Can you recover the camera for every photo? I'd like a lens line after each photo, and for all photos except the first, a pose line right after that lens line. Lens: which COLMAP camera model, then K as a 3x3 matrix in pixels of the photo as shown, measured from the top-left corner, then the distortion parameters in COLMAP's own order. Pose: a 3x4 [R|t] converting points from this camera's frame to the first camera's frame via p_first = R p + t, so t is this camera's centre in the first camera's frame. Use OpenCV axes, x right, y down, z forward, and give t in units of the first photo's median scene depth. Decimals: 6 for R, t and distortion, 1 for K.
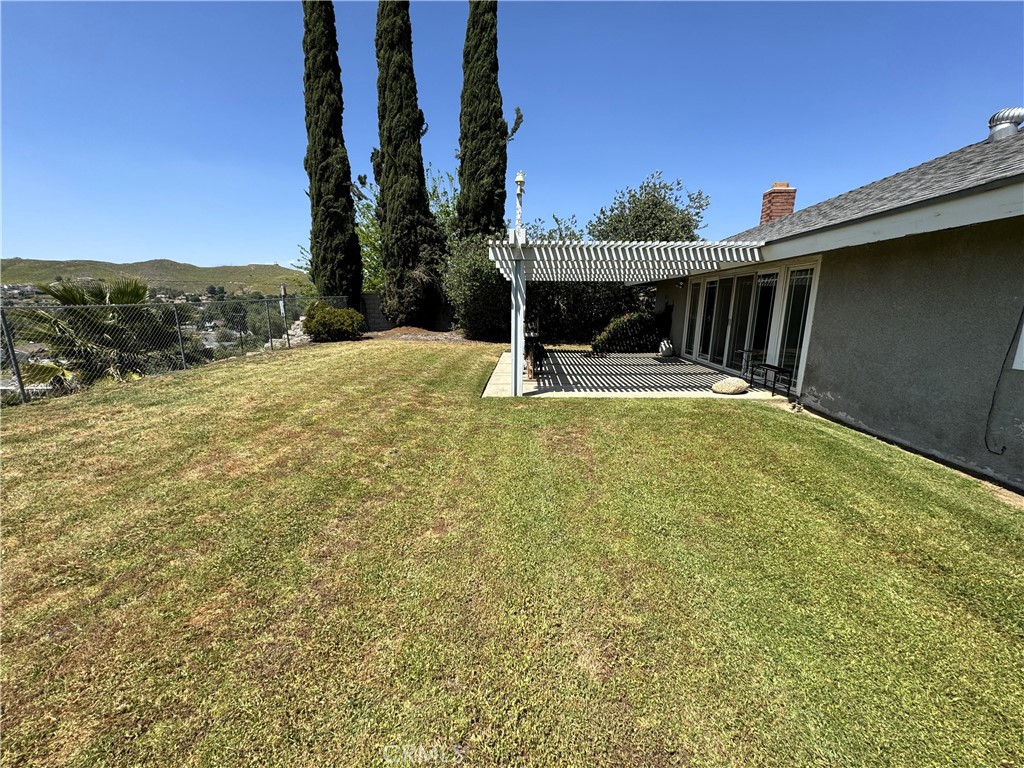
lens RADIAL K [[407.7, 0, 513.0], [0, 407.7, 385.1], [0, 0, 1]] dist [-0.003452, 0.000680]
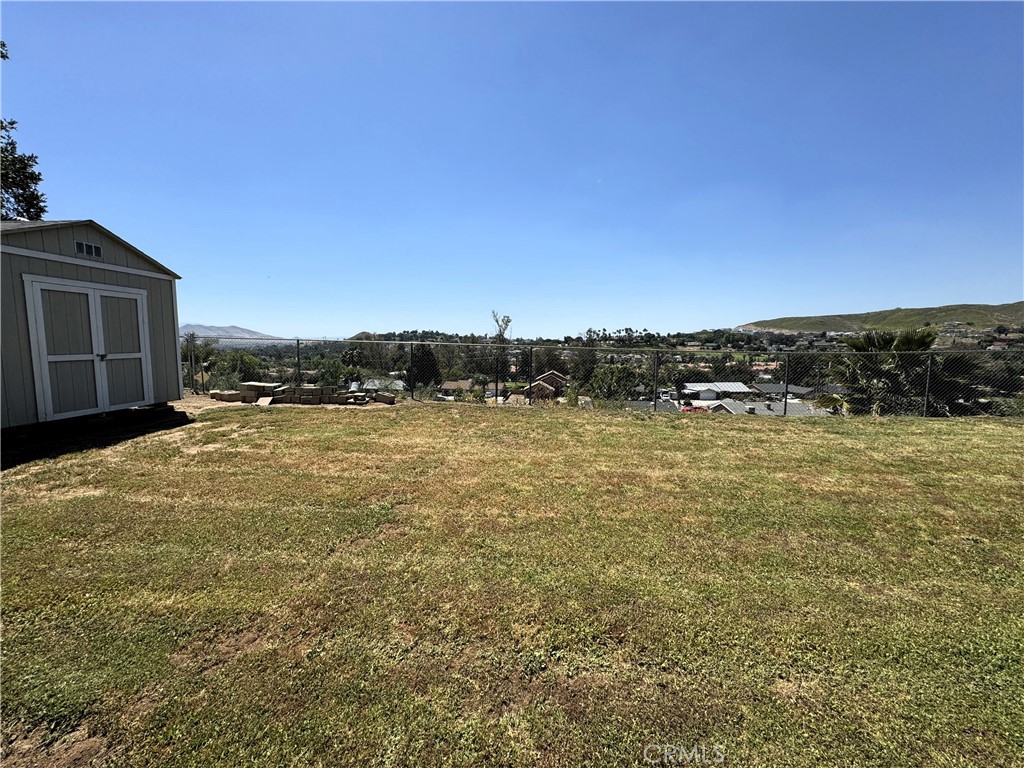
lens RADIAL K [[407.7, 0, 513.0], [0, 407.7, 385.1], [0, 0, 1]] dist [-0.003452, 0.000680]
pose [[-0.043976, 0.102033, -0.993809, 0.336271], [-0.206403, 0.972381, 0.108967, -0.023120], [0.977478, 0.209917, -0.021702, 0.034518]]
